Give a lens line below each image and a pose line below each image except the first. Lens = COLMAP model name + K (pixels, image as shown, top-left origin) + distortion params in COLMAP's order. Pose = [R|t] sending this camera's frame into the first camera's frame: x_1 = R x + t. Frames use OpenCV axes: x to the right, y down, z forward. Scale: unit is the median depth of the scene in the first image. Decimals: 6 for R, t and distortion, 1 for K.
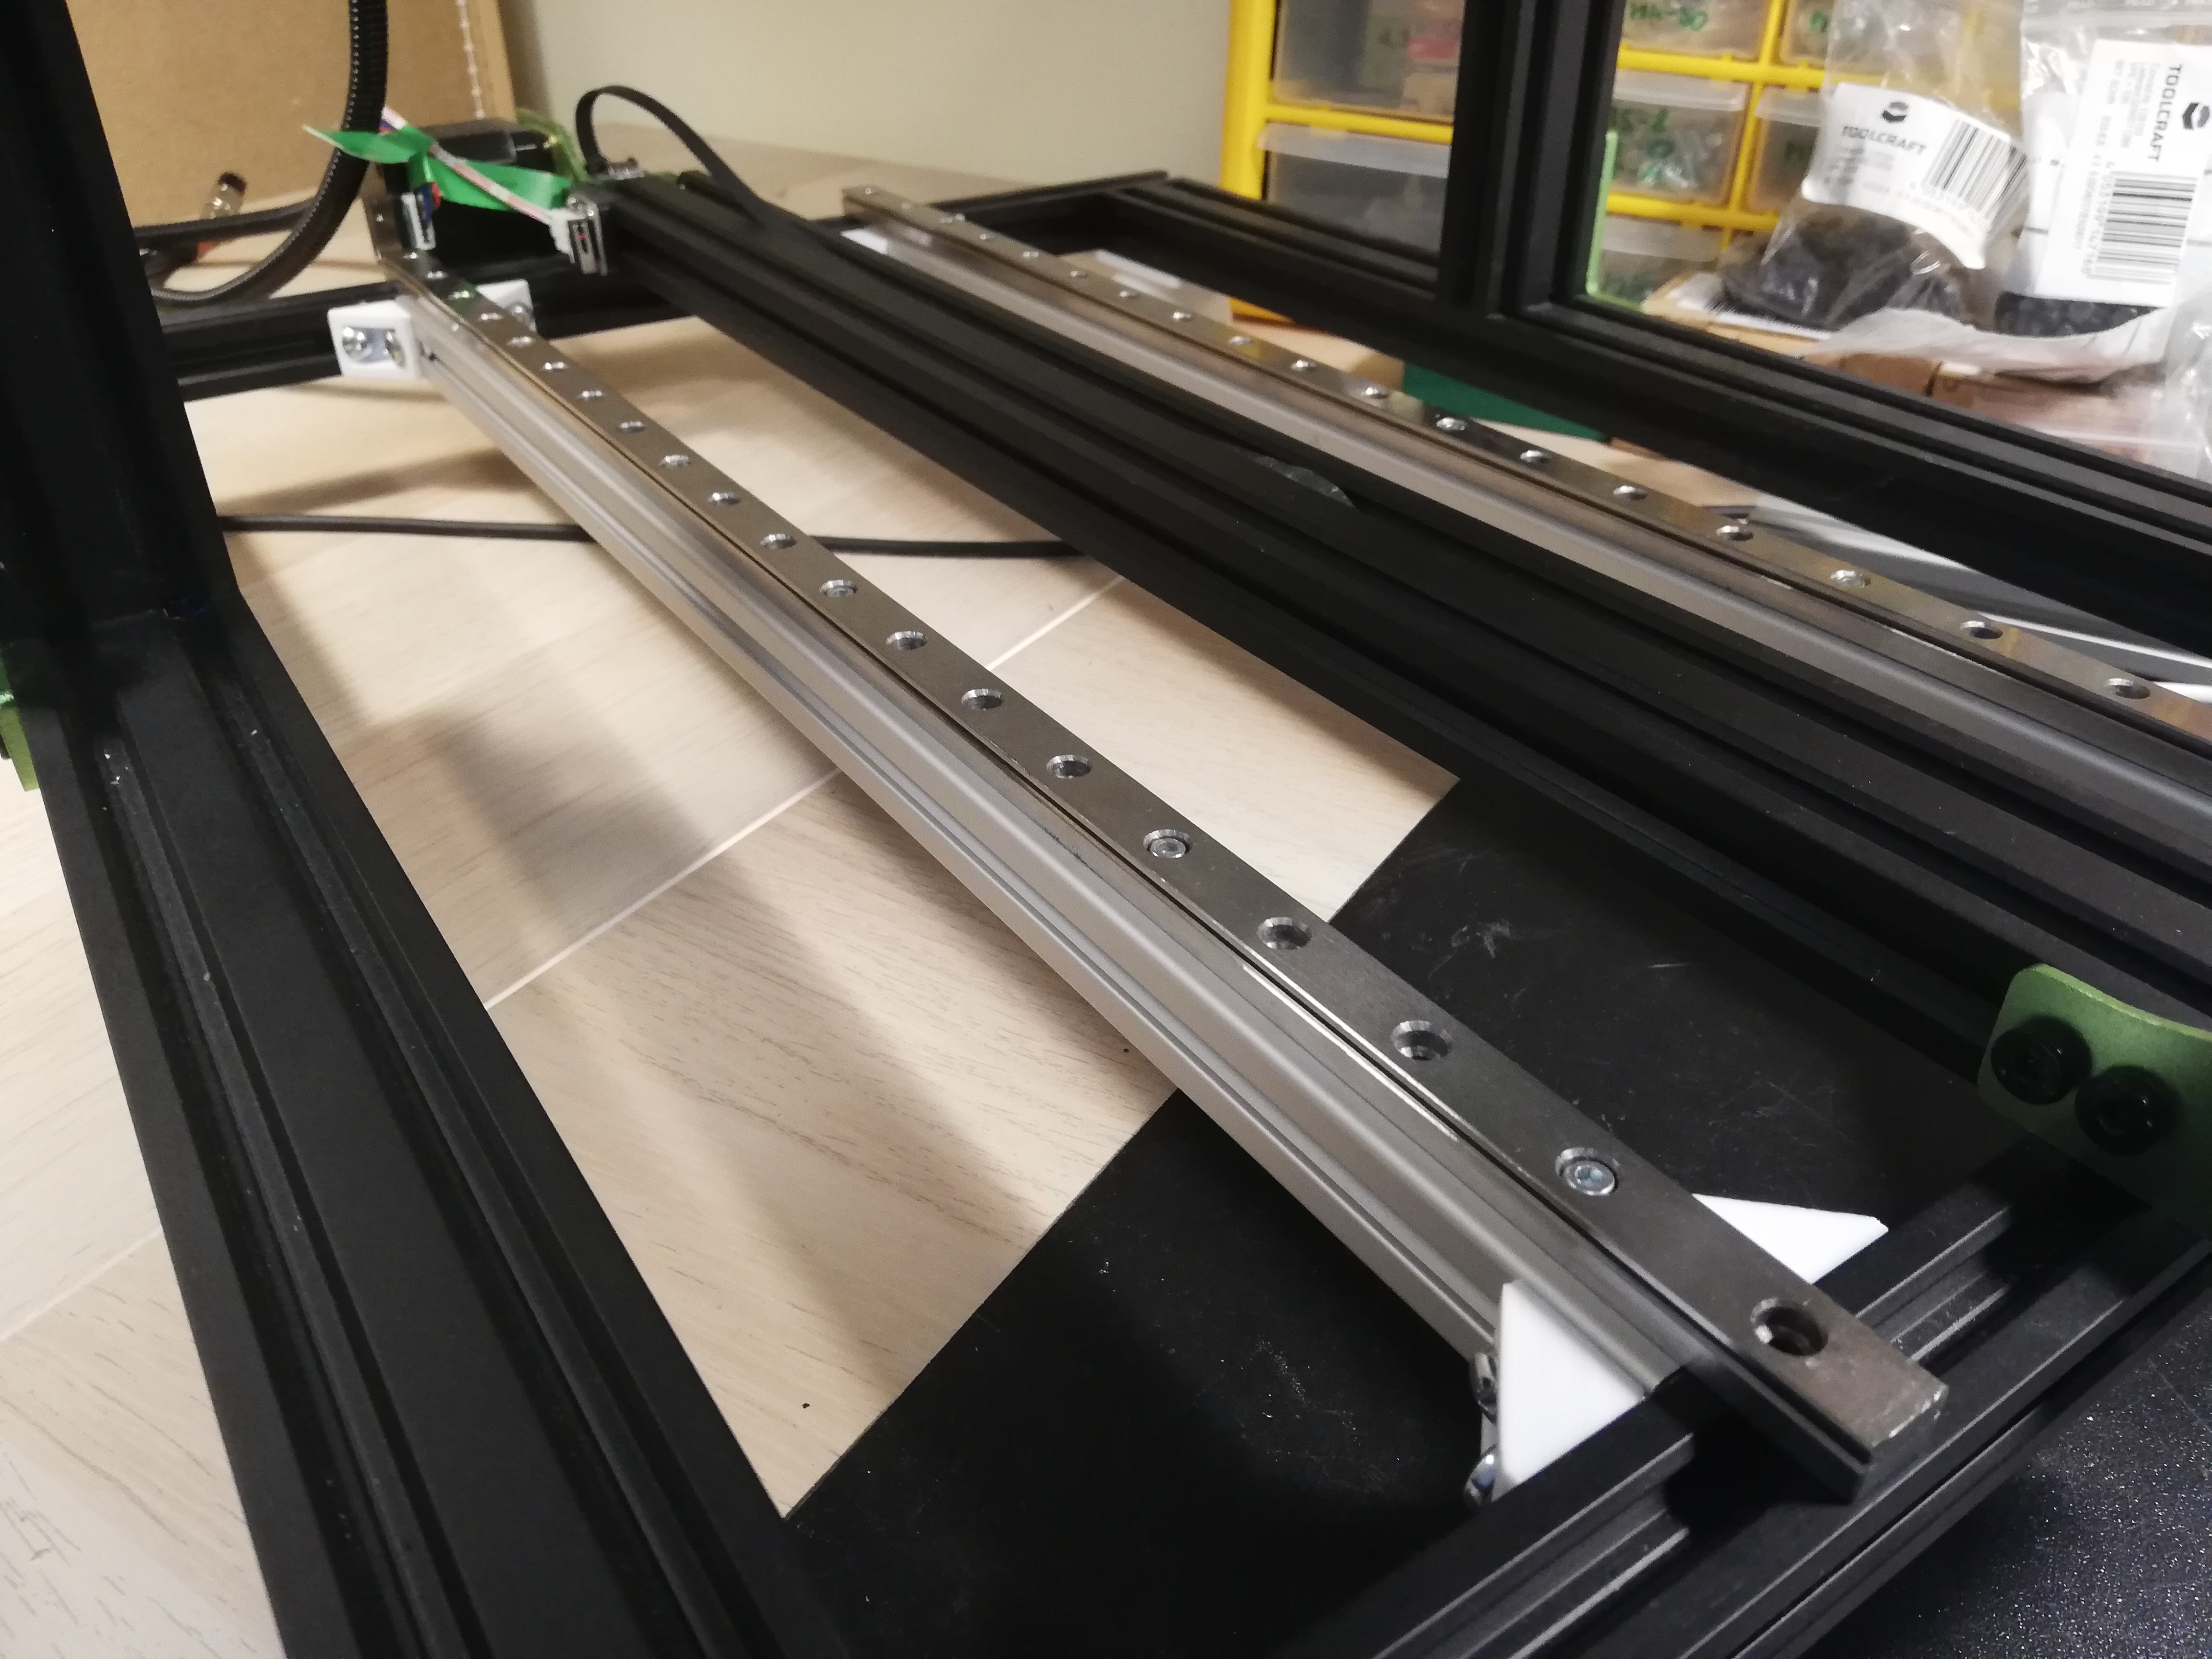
lens RADIAL K [[1711.6, 0, 1110.1], [0, 1711.6, 812.0], [0, 0, 1]] dist [0.026339, -0.067143]
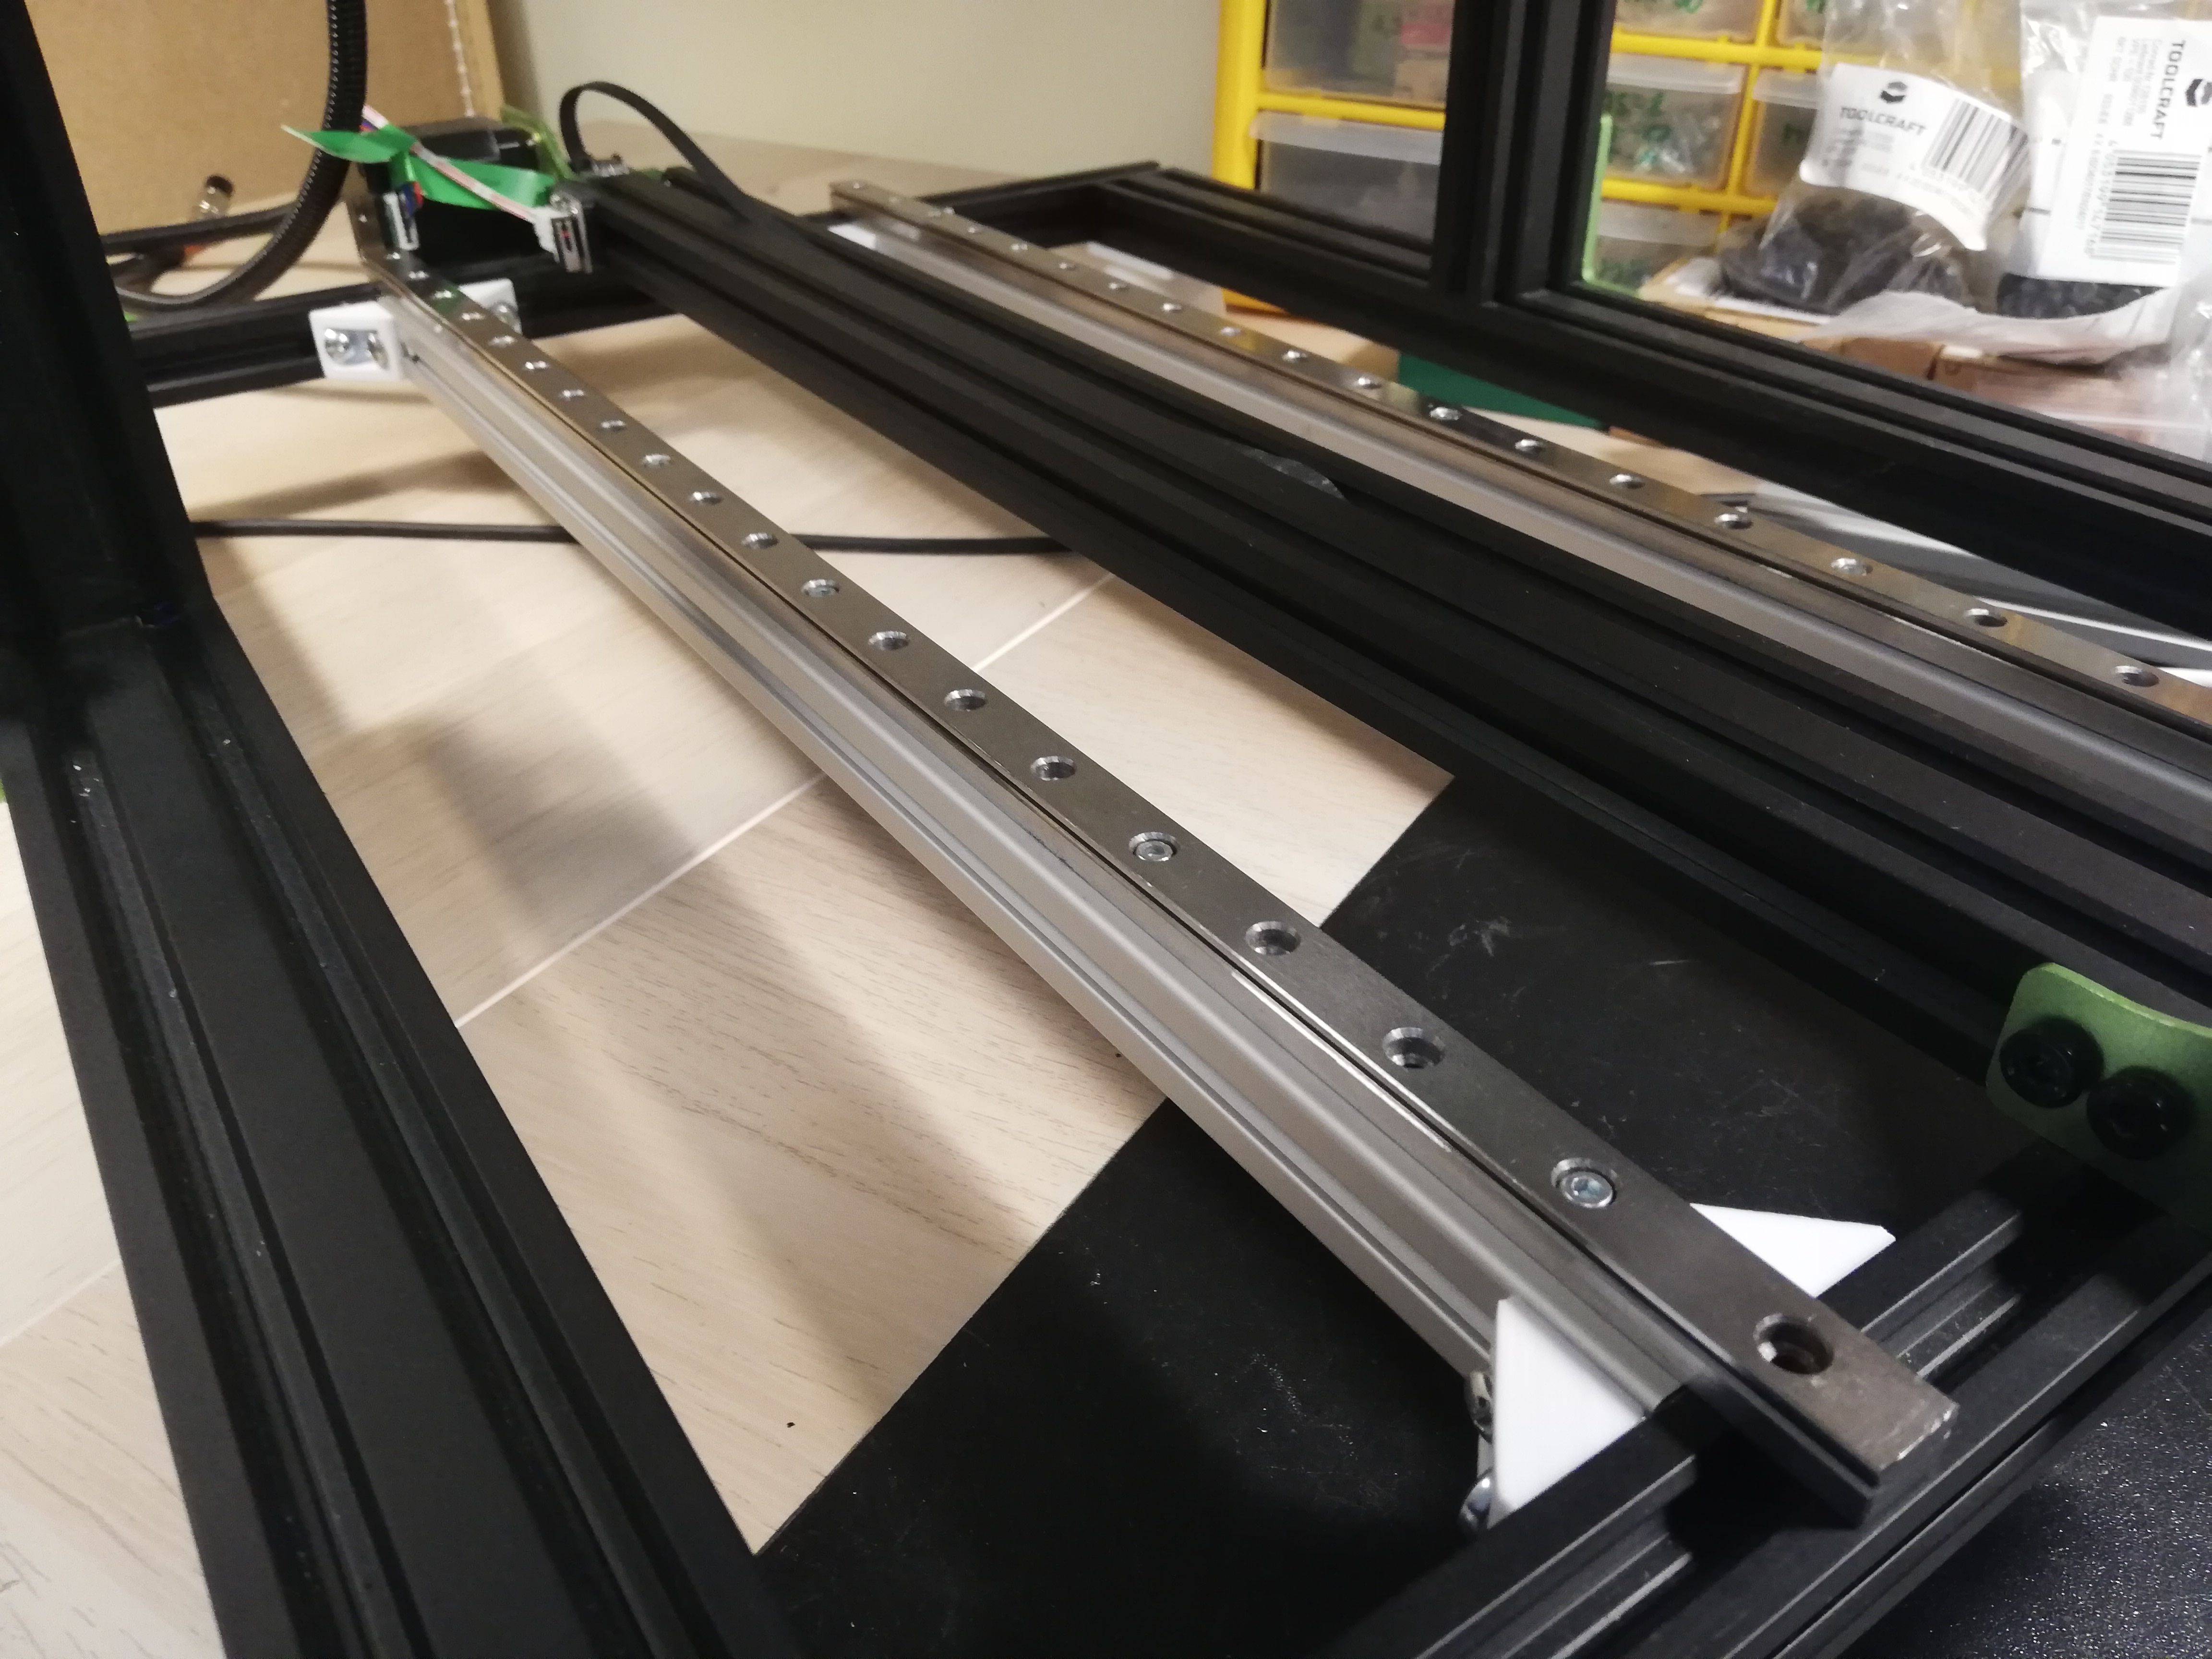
lens RADIAL K [[1711.6, 0, 1110.8], [0, 1711.6, 810.3], [0, 0, 1]] dist [0.026339, -0.067143]
pose [[0.999936, -0.010914, -0.002983, 0.008457], [0.010921, 0.999938, 0.002366, -0.003386], [0.002957, -0.002398, 0.999993, 0.015926]]
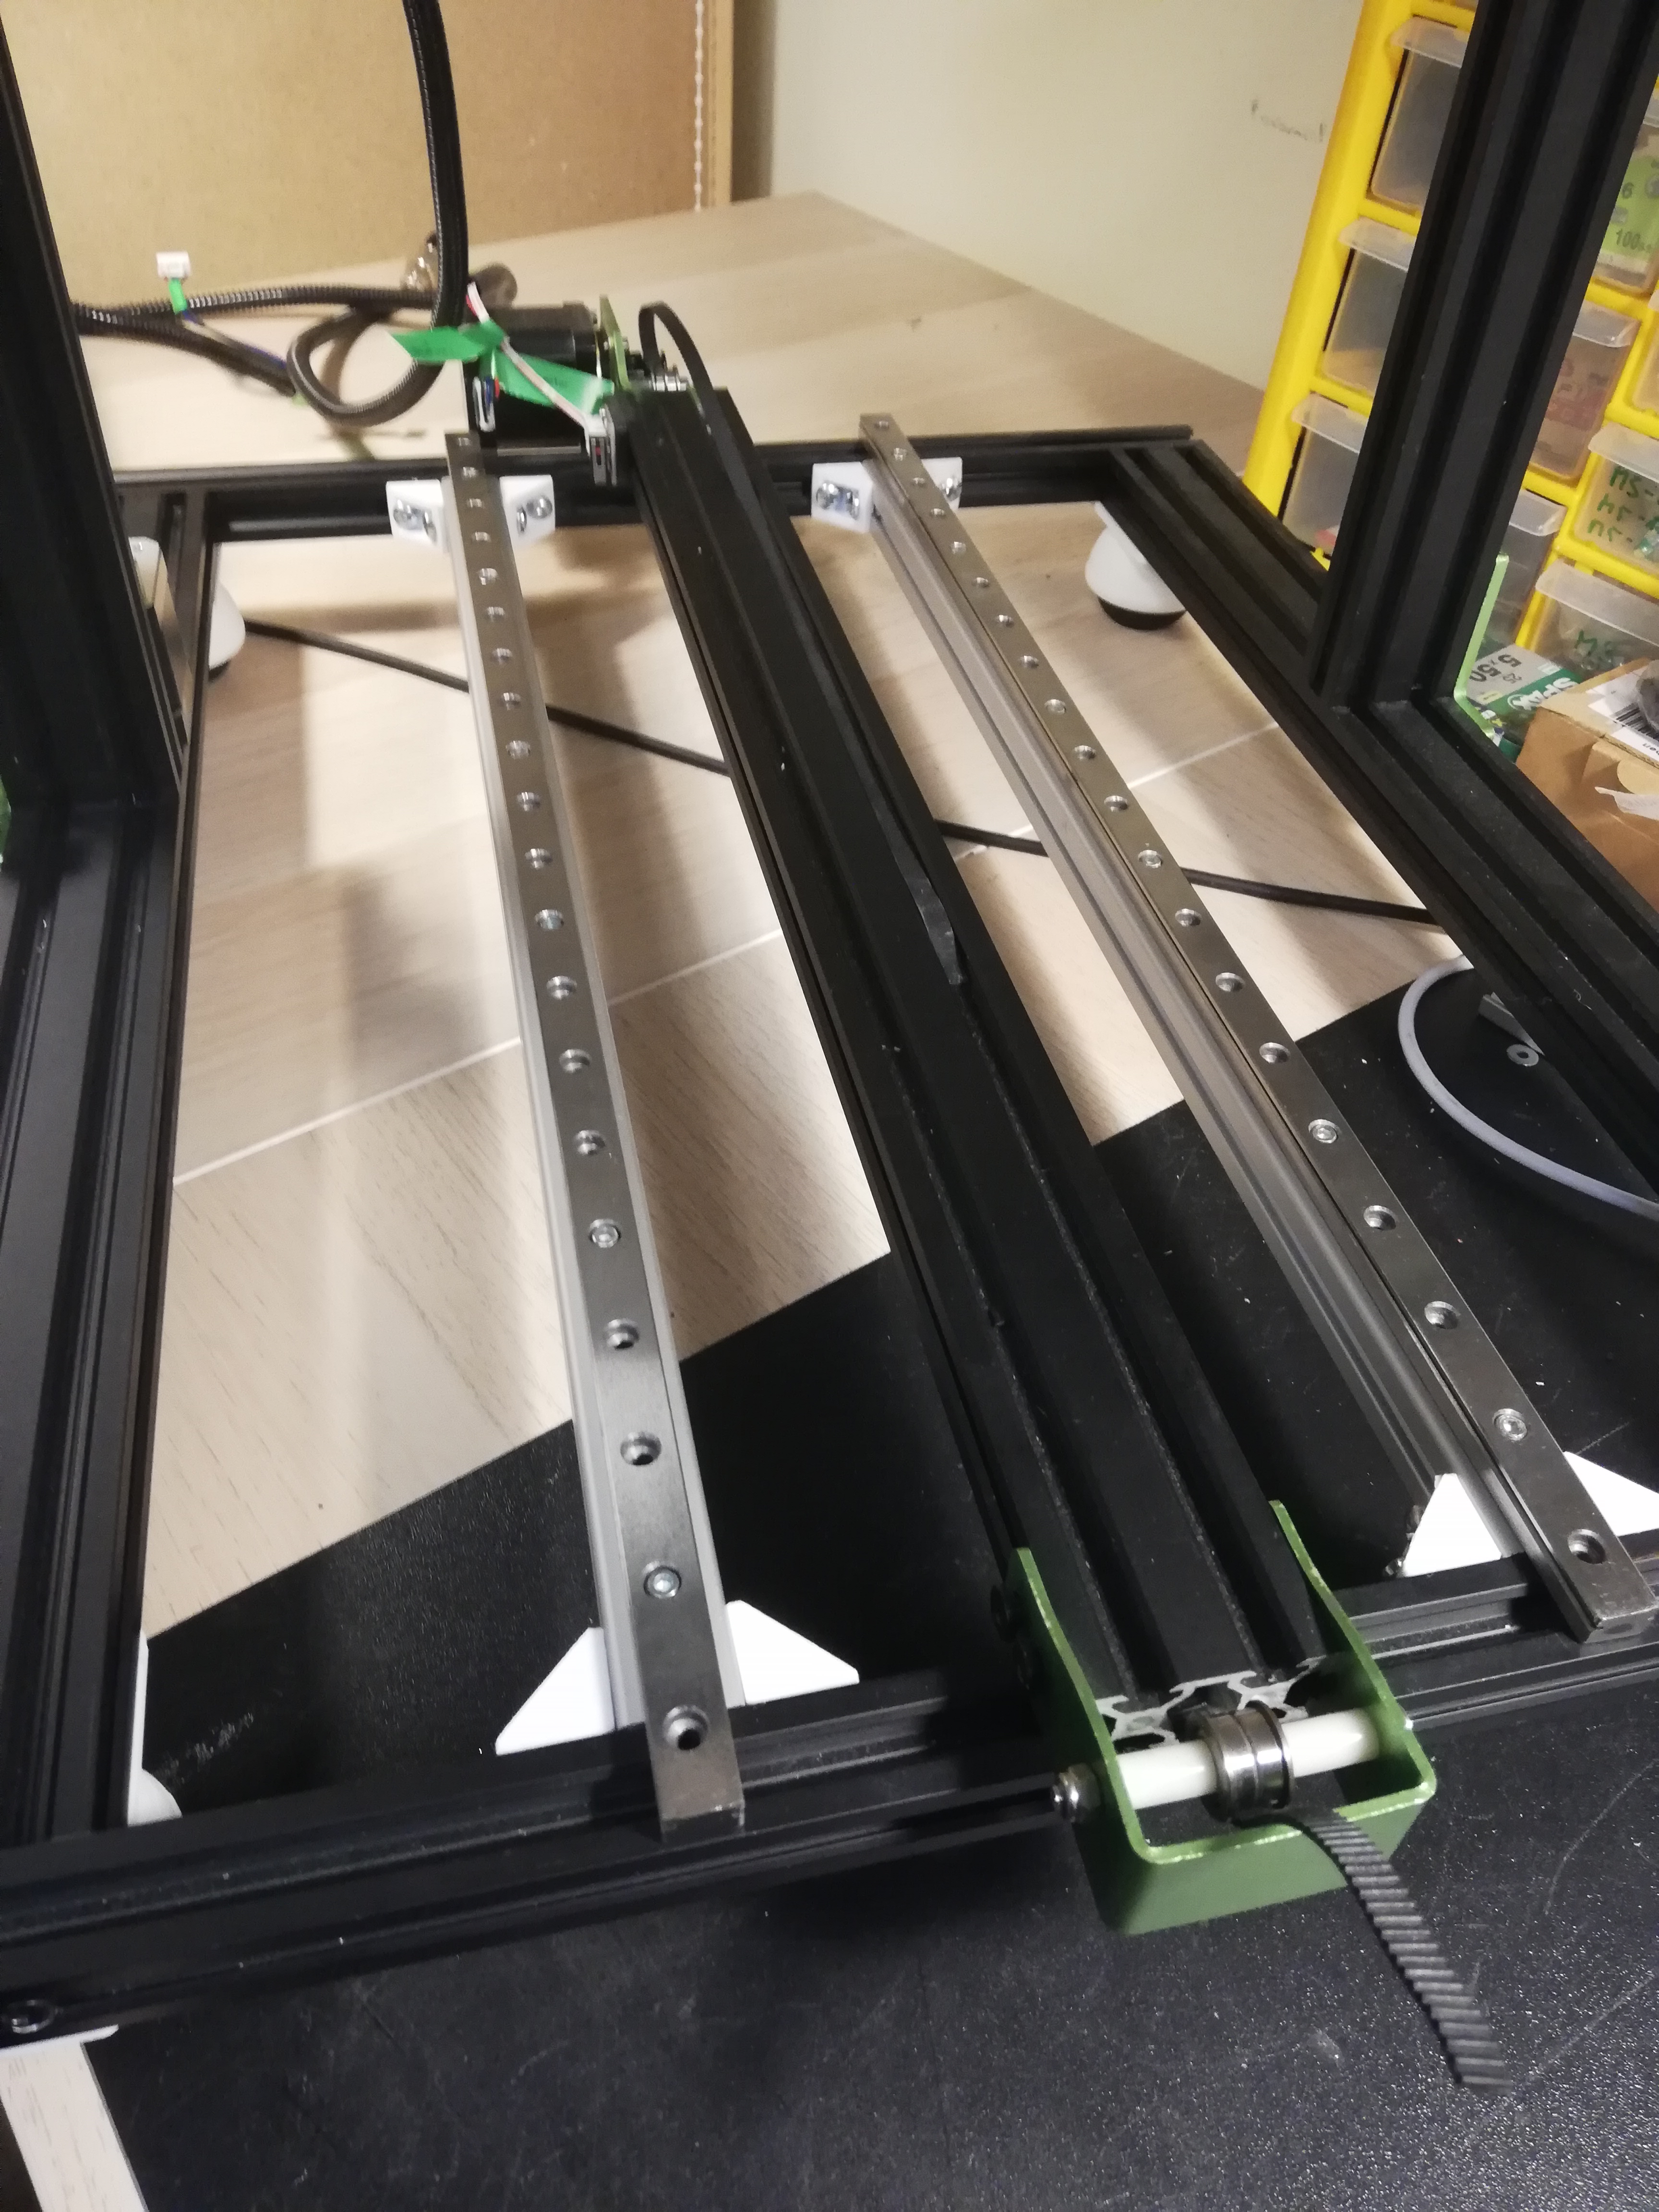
lens RADIAL K [[1711.6, 0, 841.5], [0, 1711.6, 1115.1], [0, 0, 1]] dist [0.026339, -0.067143]
pose [[0.931733, 0.279716, -0.231587, 0.350500], [-0.231615, 0.948916, 0.214274, -0.286410], [0.279693, -0.146007, 0.948923, -0.175982]]
